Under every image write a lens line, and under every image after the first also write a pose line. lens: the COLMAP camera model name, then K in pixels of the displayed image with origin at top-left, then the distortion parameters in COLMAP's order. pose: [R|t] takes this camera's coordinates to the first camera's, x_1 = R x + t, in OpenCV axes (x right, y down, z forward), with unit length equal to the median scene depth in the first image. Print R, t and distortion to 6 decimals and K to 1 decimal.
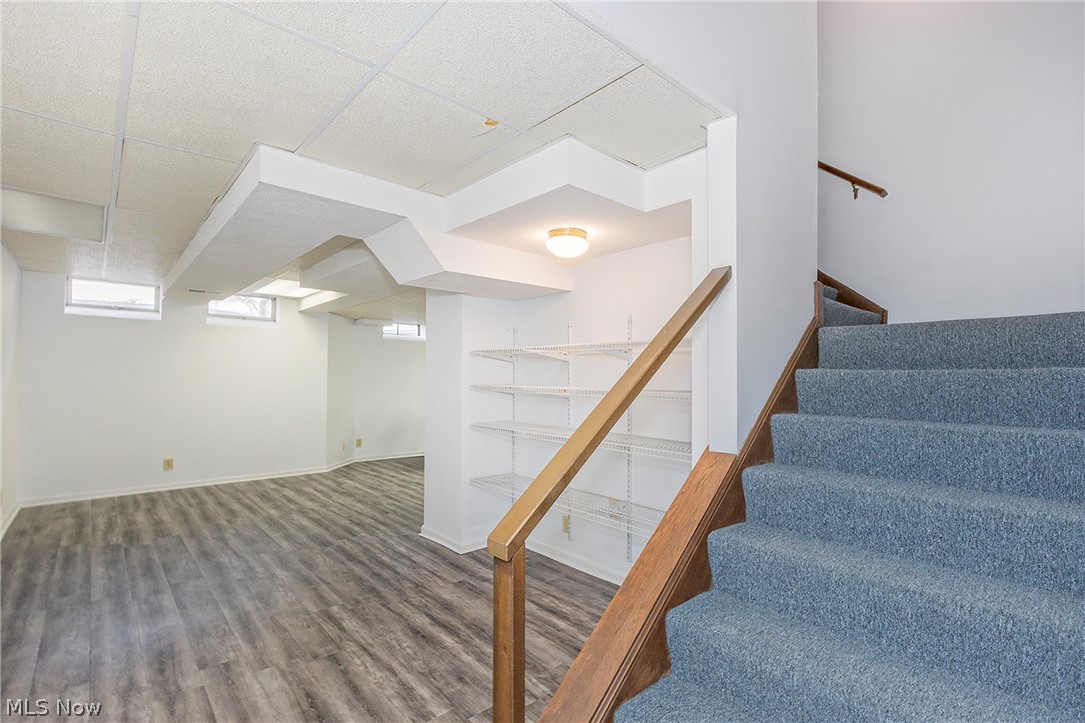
lens RADIAL K [[503.3, 0, 542.5], [0, 503.3, 365.7], [0, 0, 1]] dist [0.014766, 0.000501]
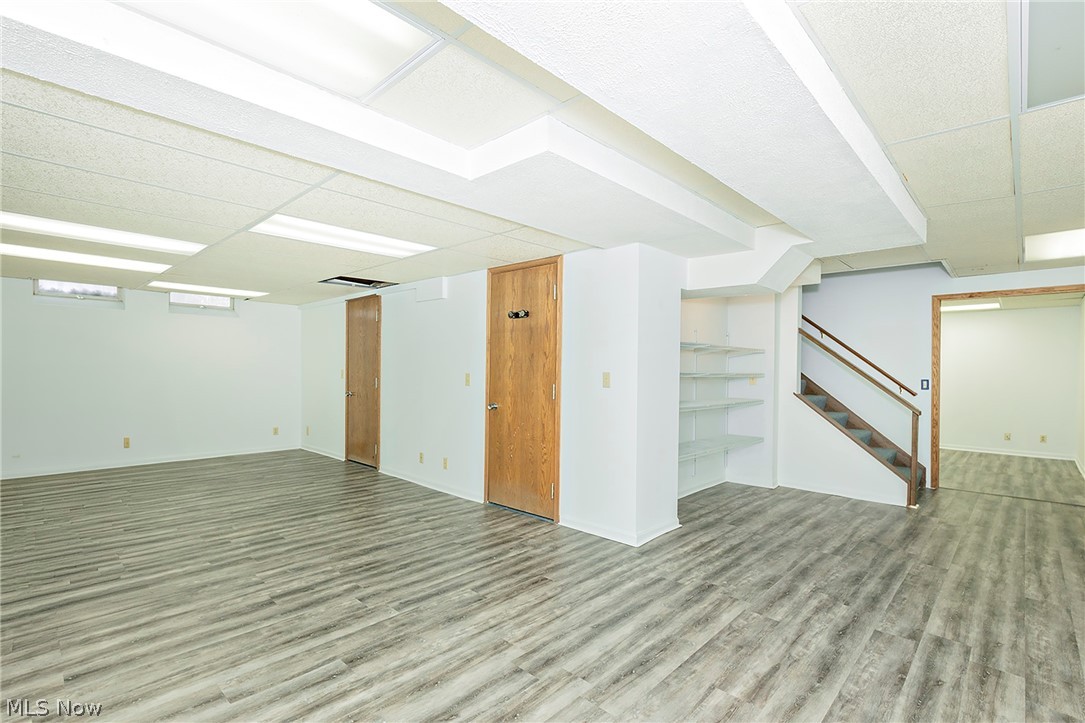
lens RADIAL K [[503.3, 0, 542.5], [0, 503.3, 364.2], [0, 0, 1]] dist [0.014766, 0.000501]
pose [[-0.088931, -0.001858, 0.996036, -1.267441], [-0.042715, 0.999085, -0.001950, 0.032044], [-0.995121, -0.042719, -0.088929, 1.445790]]
